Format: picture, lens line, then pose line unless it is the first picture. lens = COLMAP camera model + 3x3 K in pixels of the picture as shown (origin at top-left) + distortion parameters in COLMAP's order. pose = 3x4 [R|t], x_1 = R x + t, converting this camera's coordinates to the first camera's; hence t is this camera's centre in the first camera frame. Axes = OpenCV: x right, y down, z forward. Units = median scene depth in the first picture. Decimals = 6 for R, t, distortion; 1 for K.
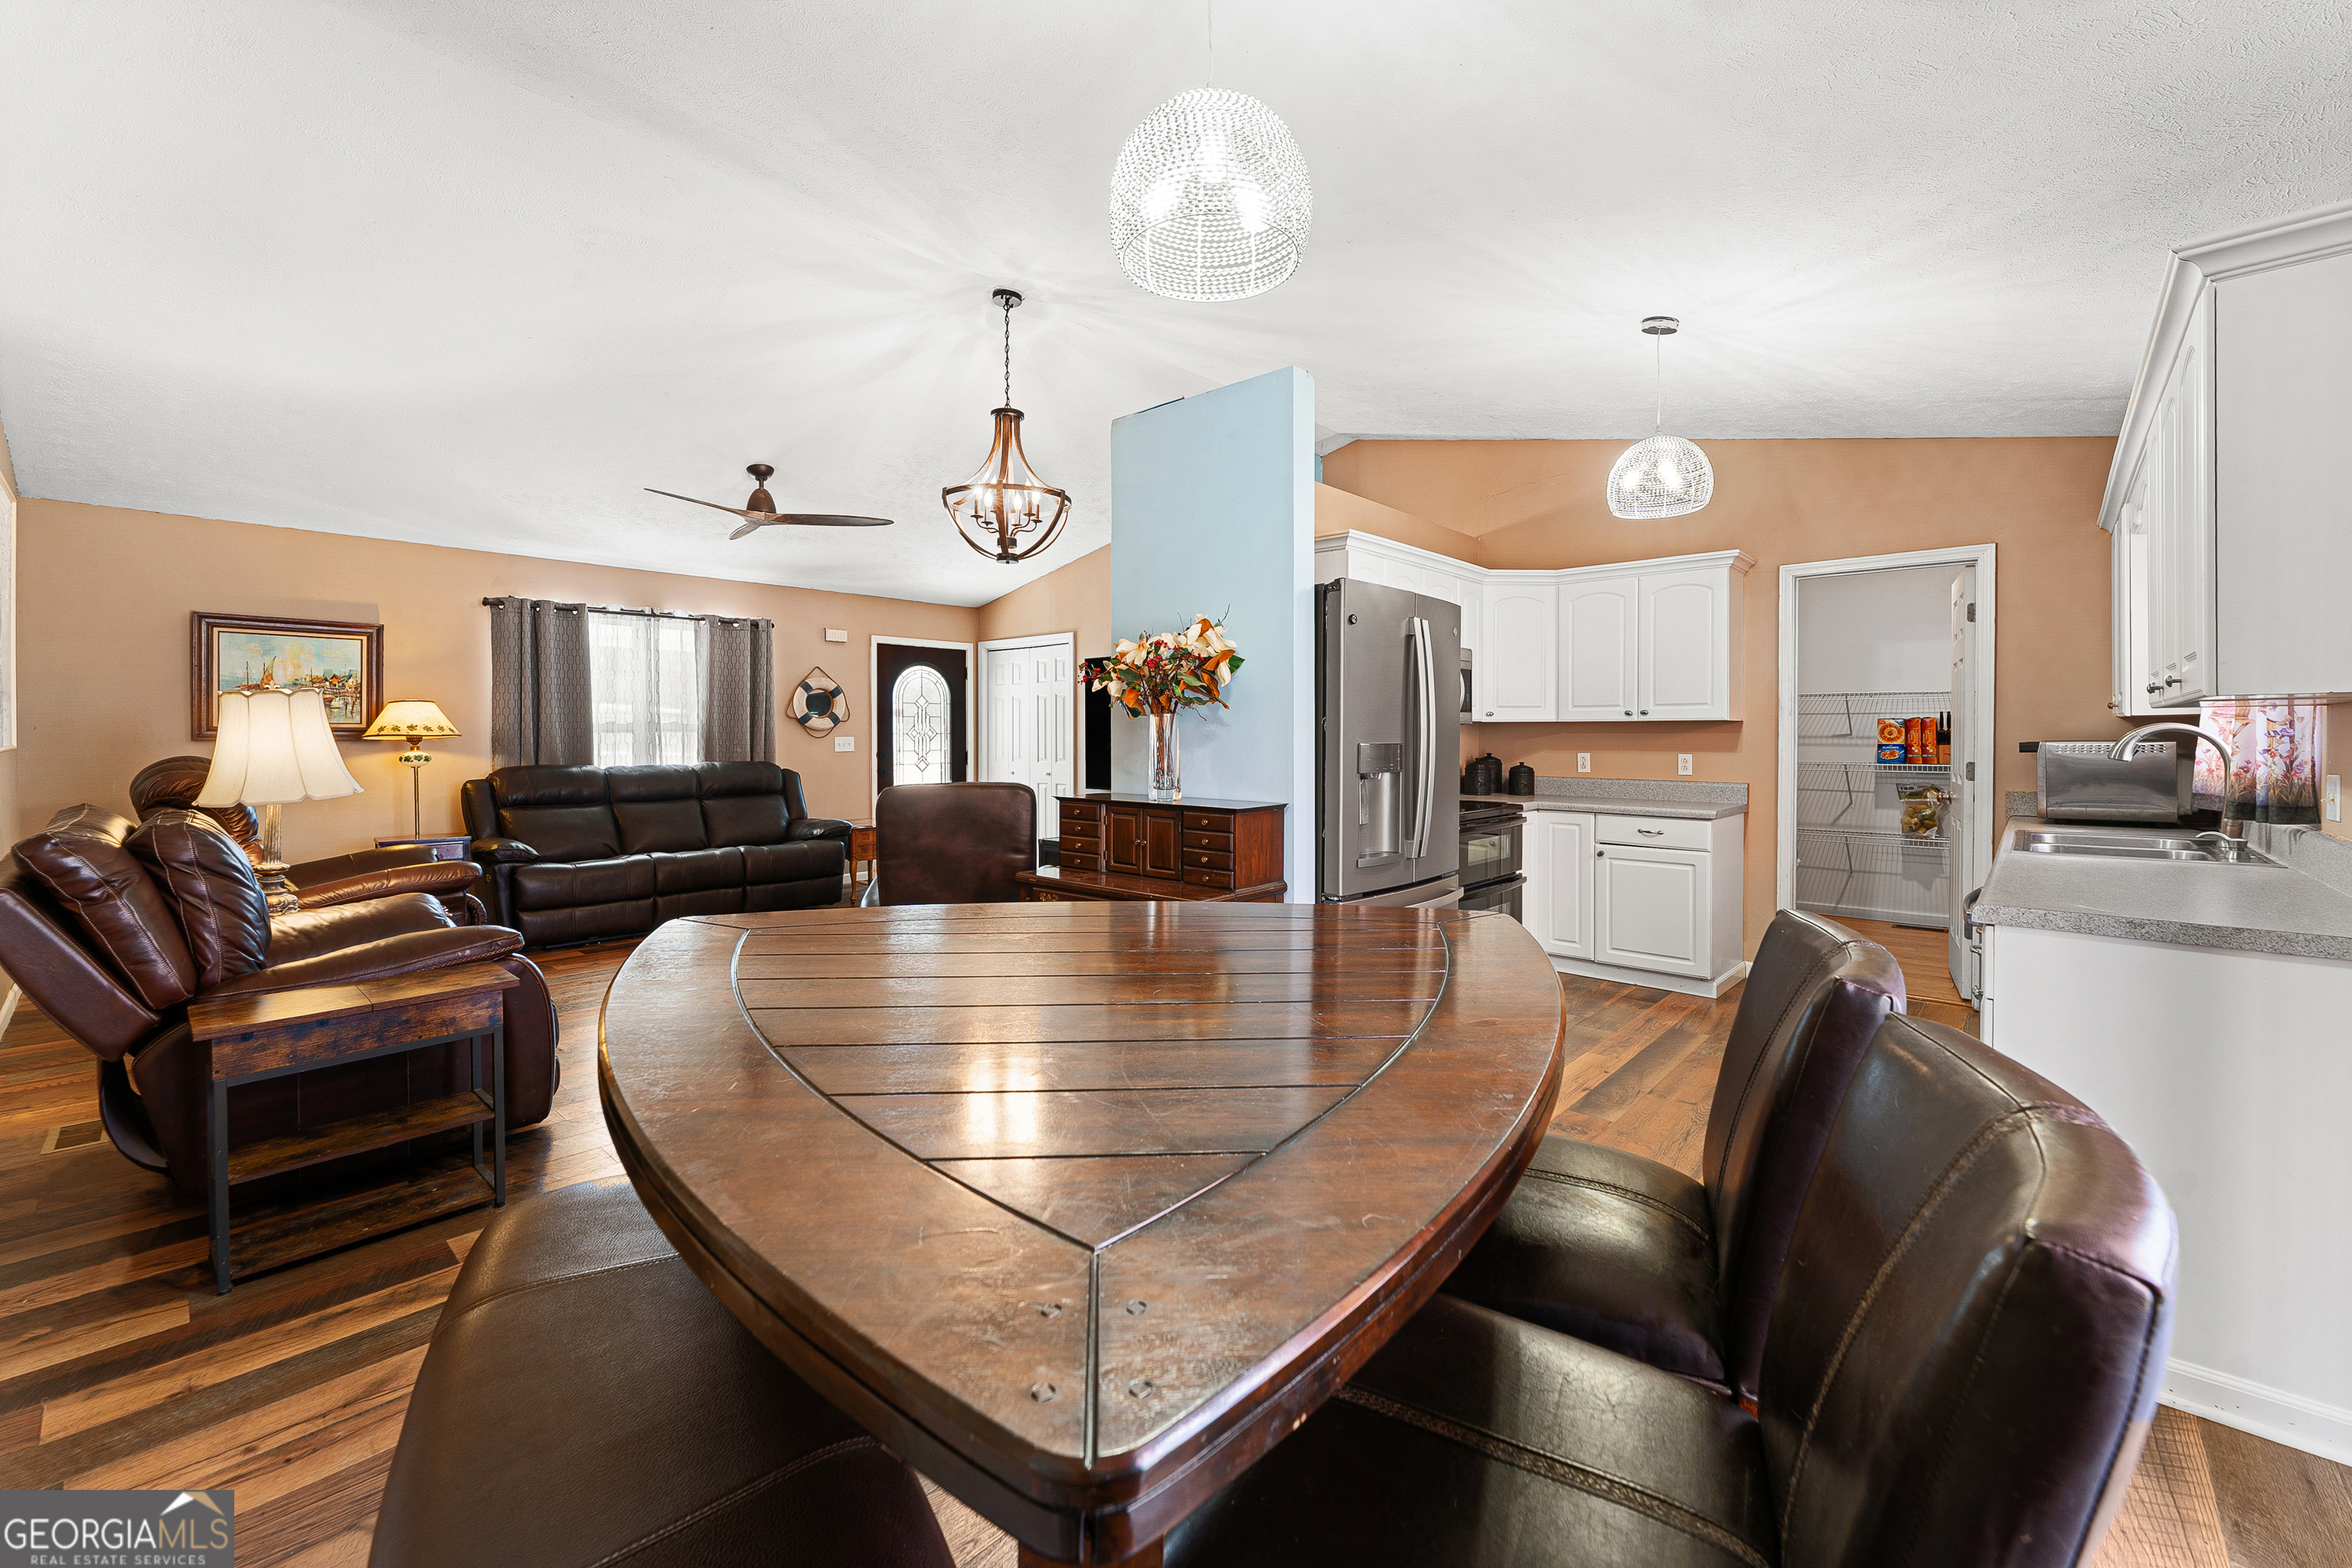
lens RADIAL K [[942.3, 0, 1170.1], [0, 942.3, 736.6], [0, 0, 1]] dist [-0.001268, 0.000153]
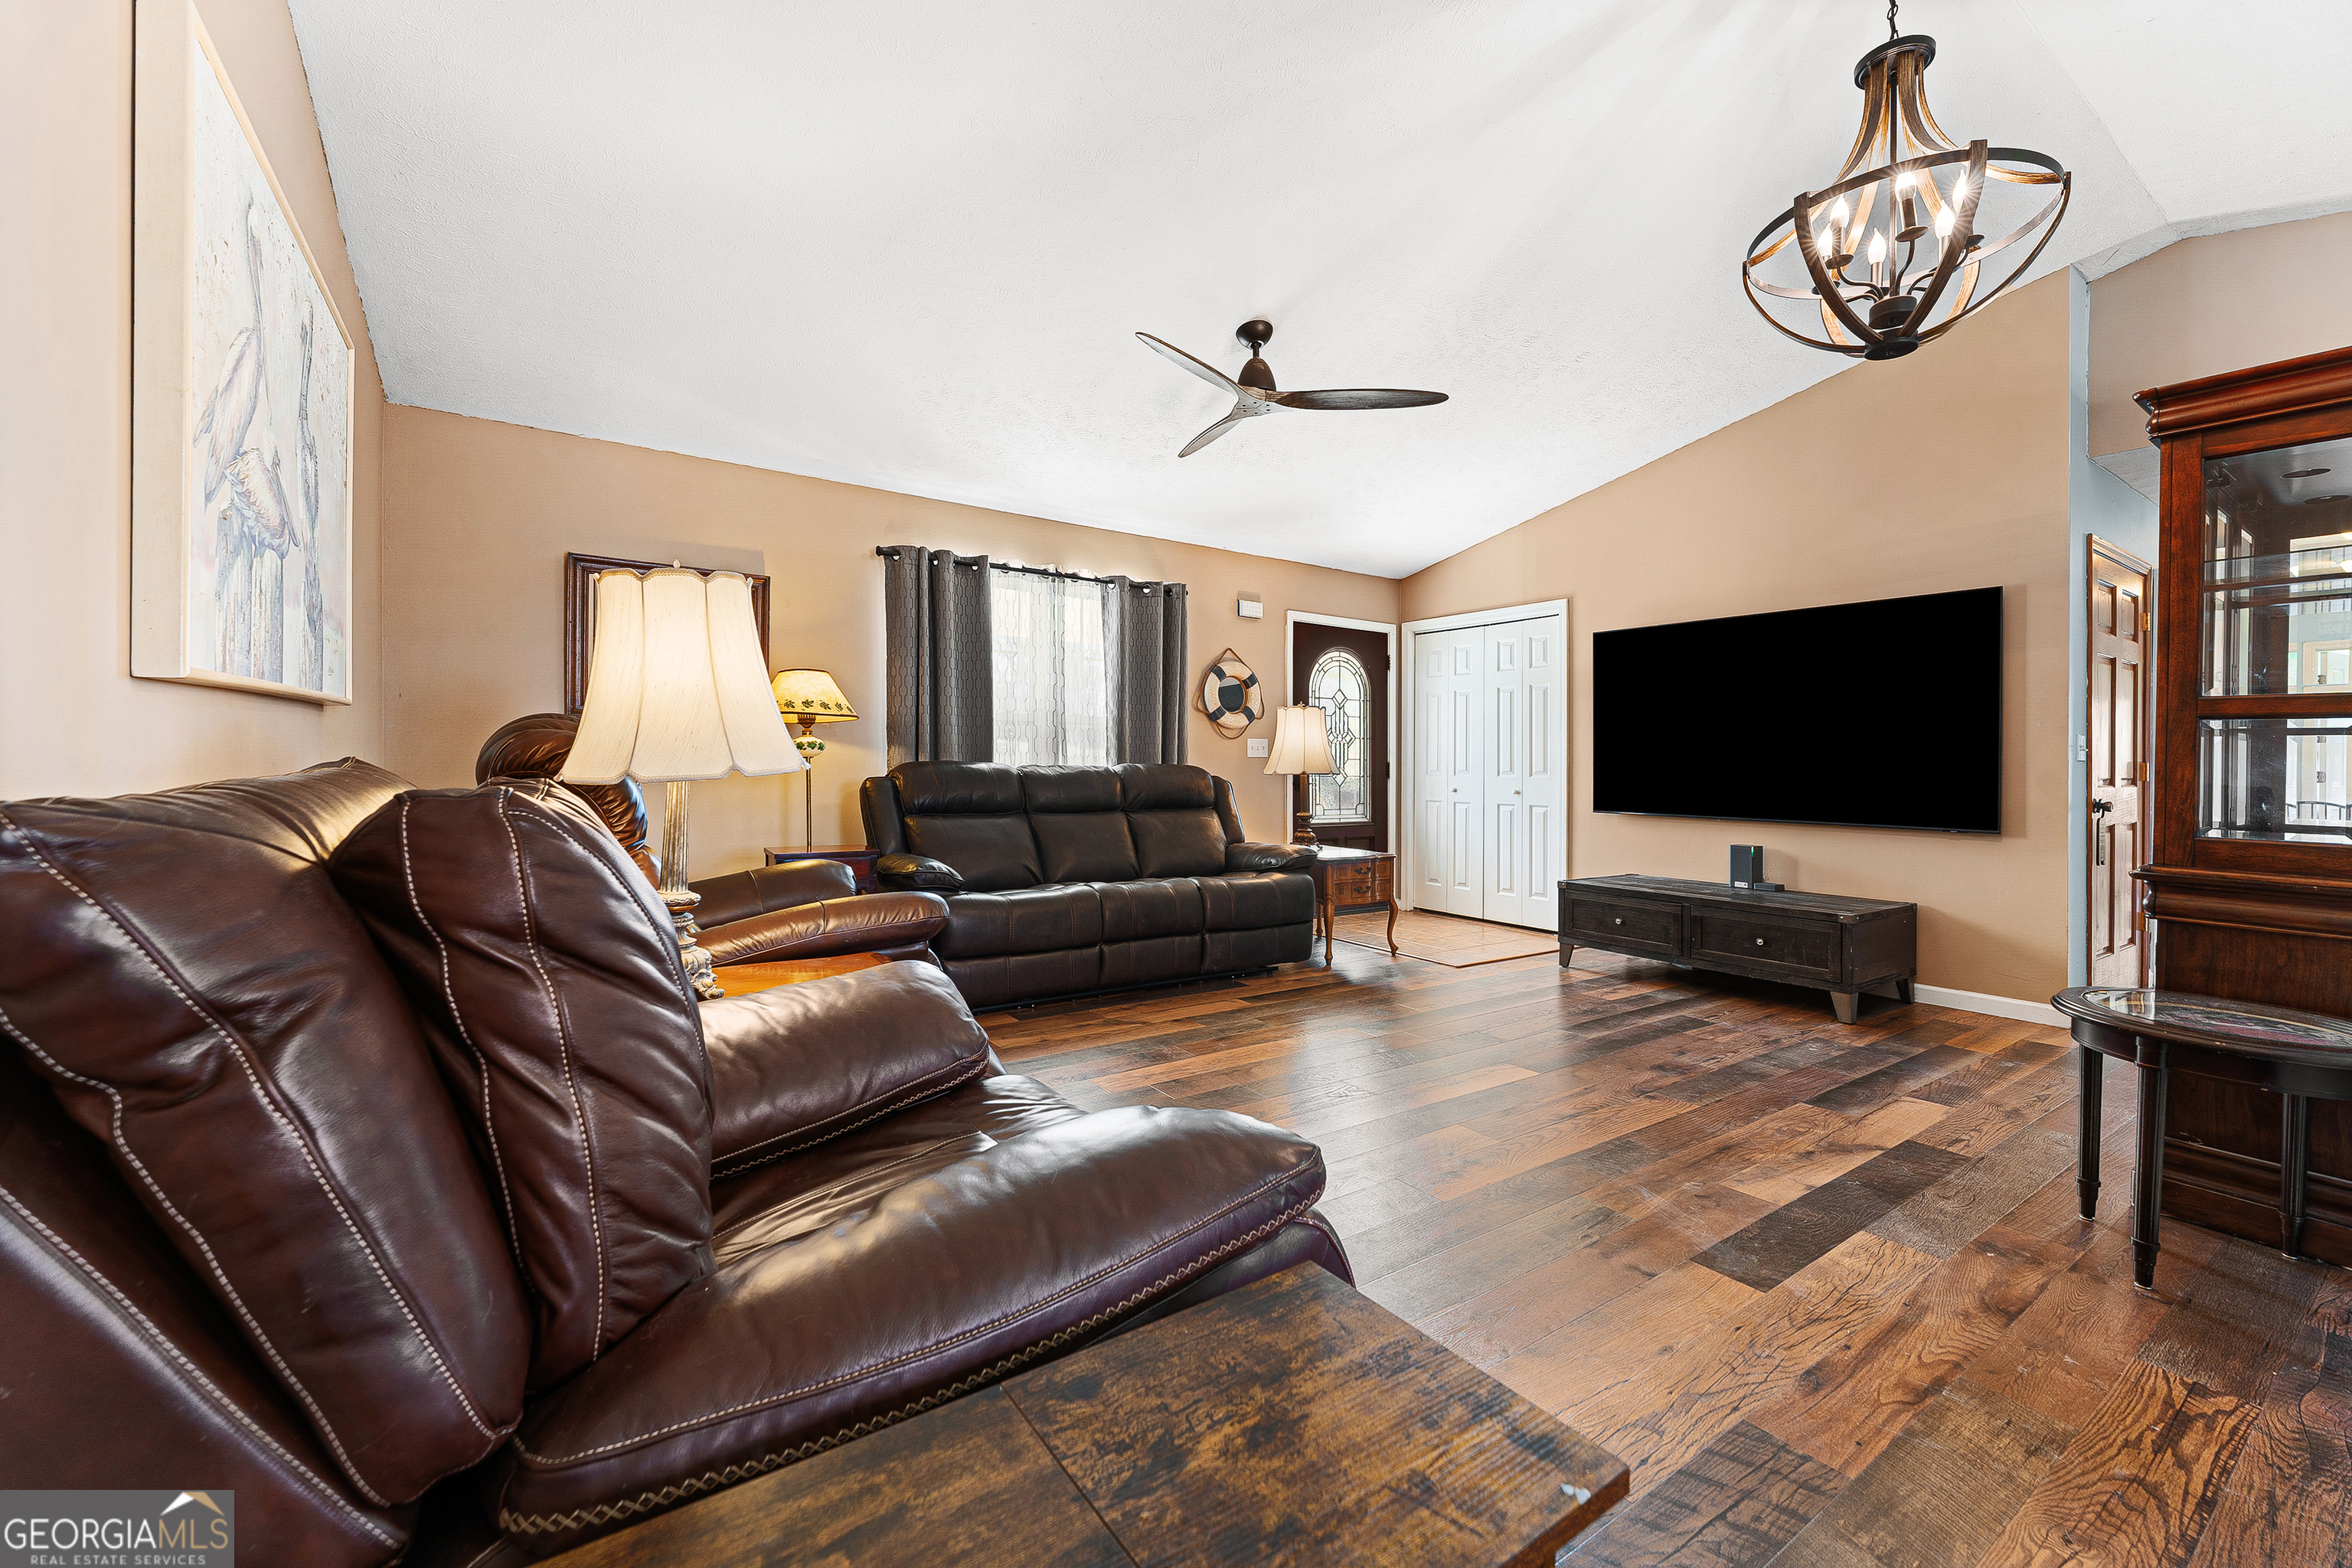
lens RADIAL K [[937.2, 0, 1185.6], [0, 937.2, 765.2], [0, 0, 1]] dist [-0.003315, -0.000645]
pose [[0.974935, 0.013456, -0.222082, -0.297364], [-0.014126, 0.999899, -0.001430, 0.031319], [0.222041, 0.004531, 0.975027, 0.292588]]
